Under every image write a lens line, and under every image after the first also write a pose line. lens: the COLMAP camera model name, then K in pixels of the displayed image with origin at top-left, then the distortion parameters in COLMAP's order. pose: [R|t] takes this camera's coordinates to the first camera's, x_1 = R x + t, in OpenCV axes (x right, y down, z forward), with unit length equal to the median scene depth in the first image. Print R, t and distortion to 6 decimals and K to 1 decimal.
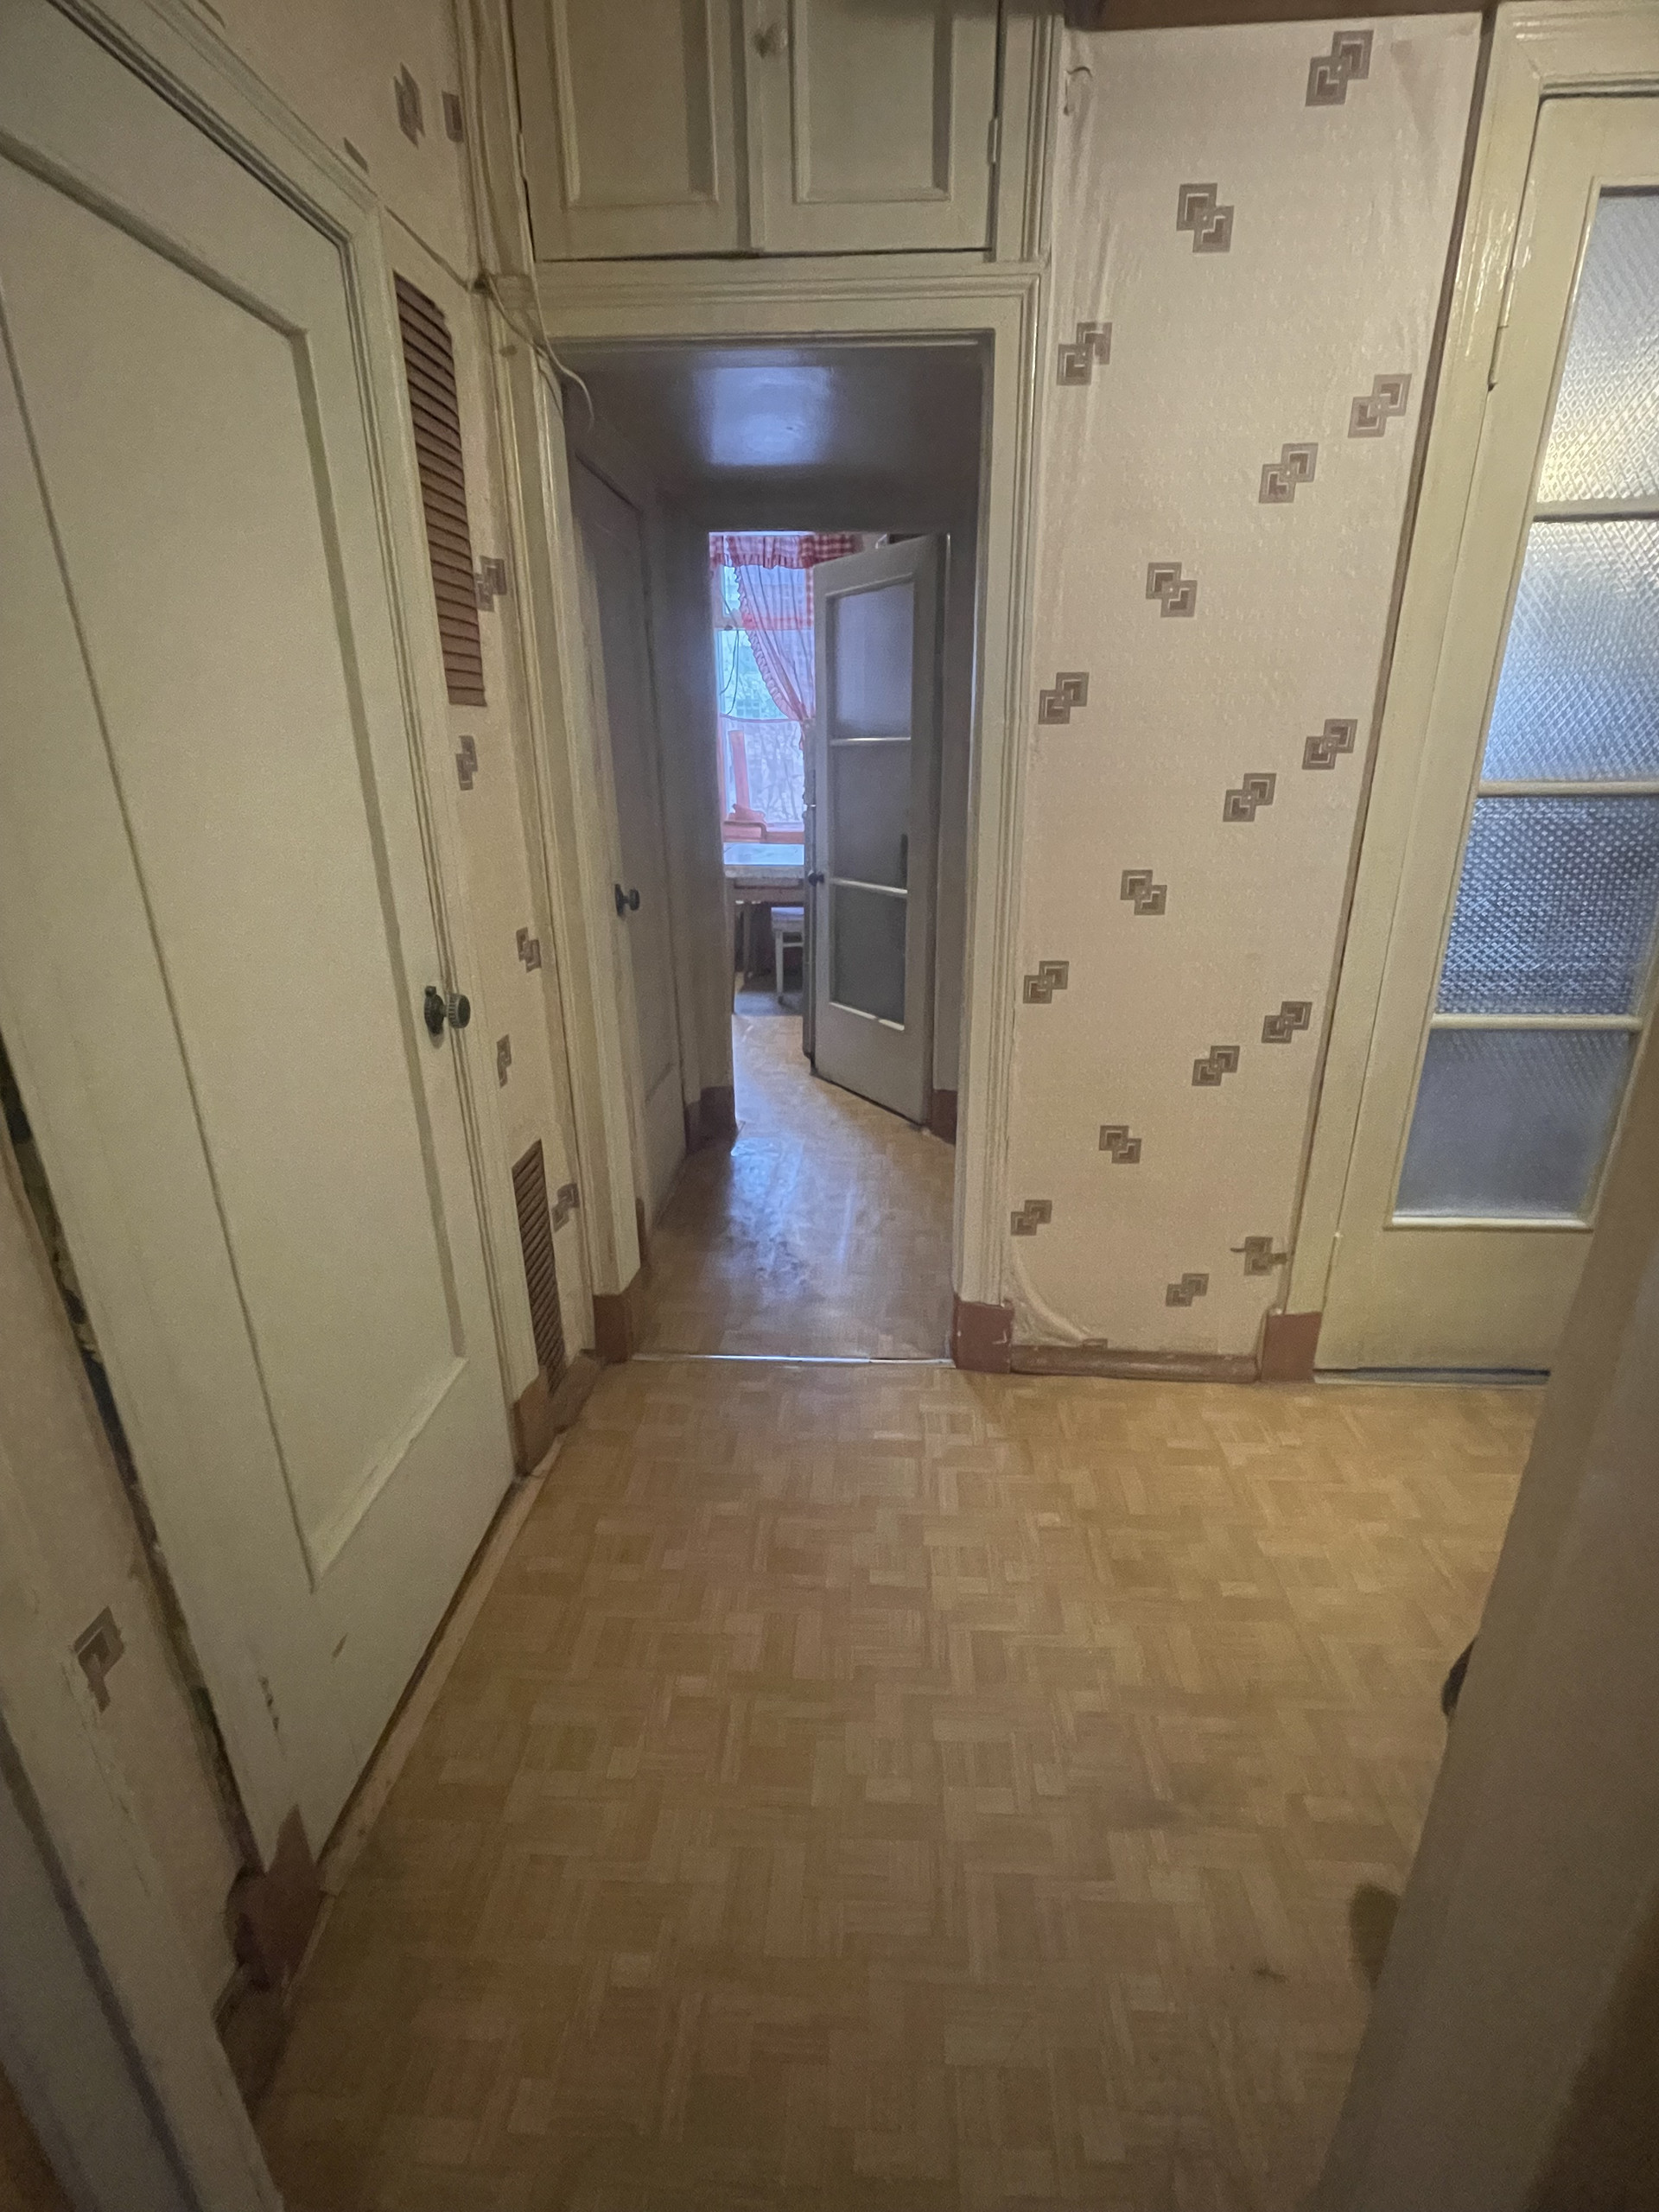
lens RADIAL K [[1020.3, 0, 842.5], [0, 1020.3, 1101.1], [0, 0, 1]] dist [-0.002646, -0.000222]
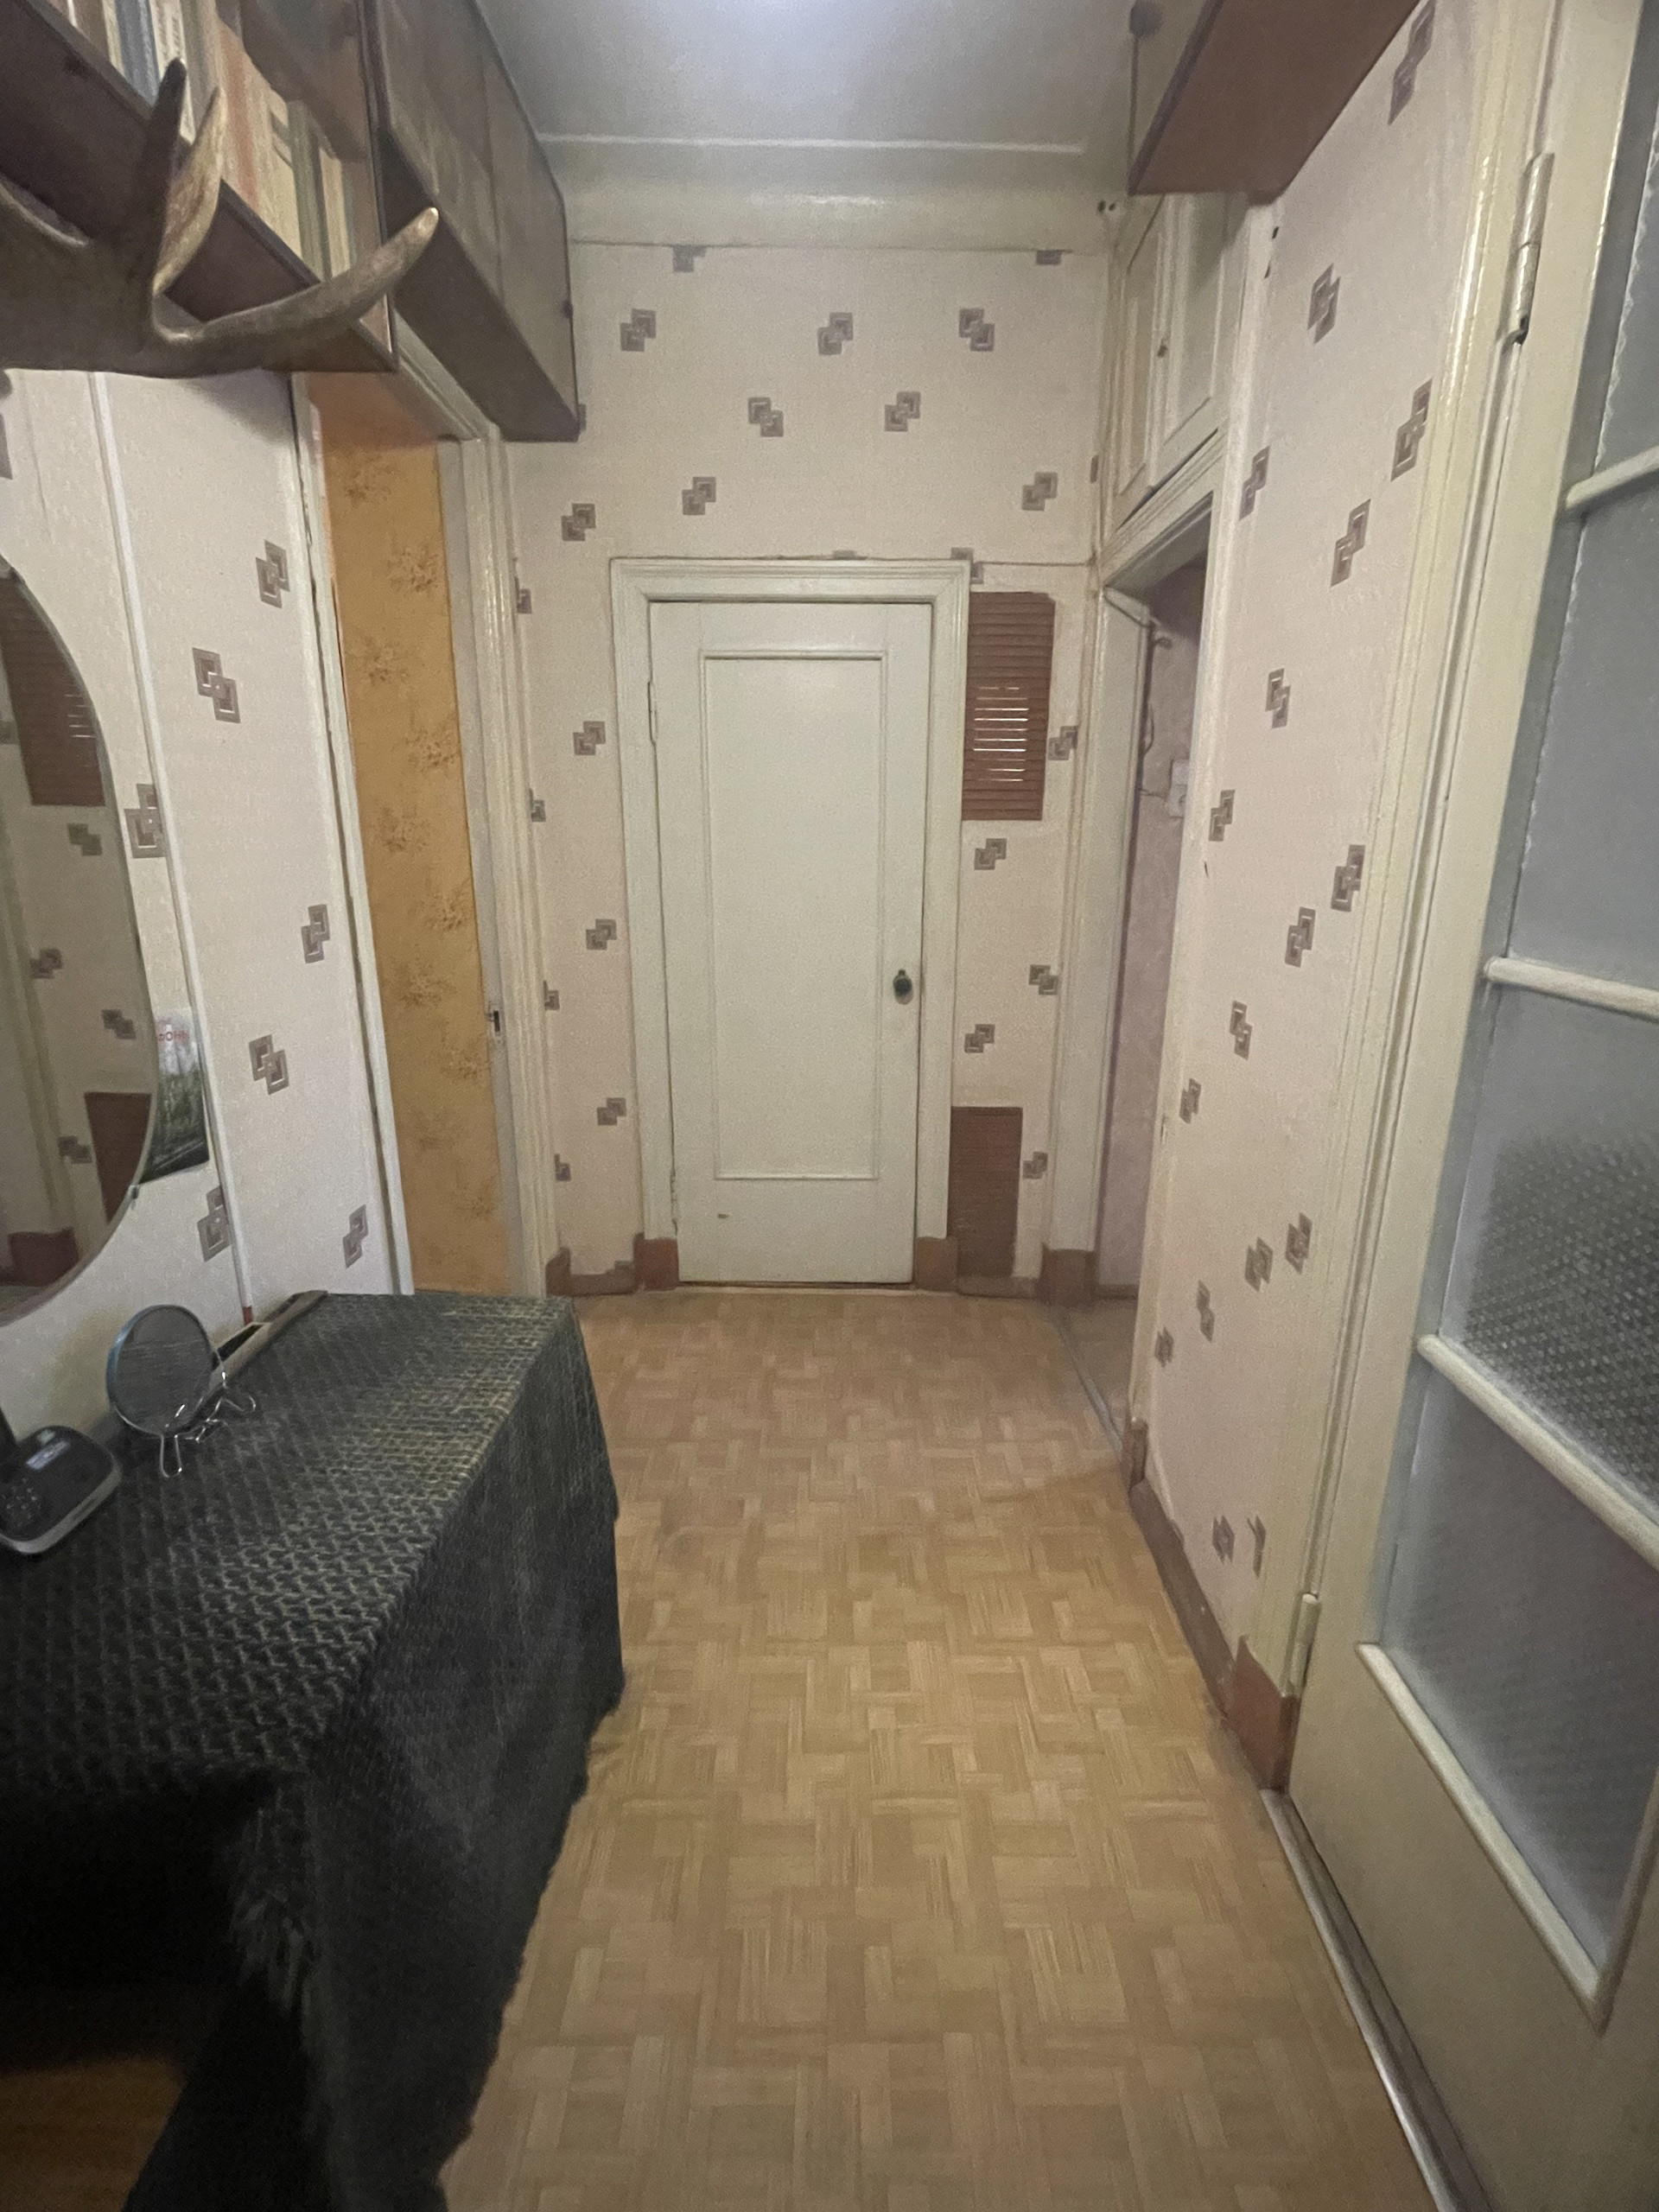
lens RADIAL K [[1020.3, 0, 836.8], [0, 1020.3, 1105.8], [0, 0, 1]] dist [-0.002646, -0.000222]
pose [[0.038210, 0.262536, -0.964165, 1.243210], [-0.373127, 0.898830, 0.229958, -0.226981], [0.926993, 0.350969, 0.132304, 0.629915]]
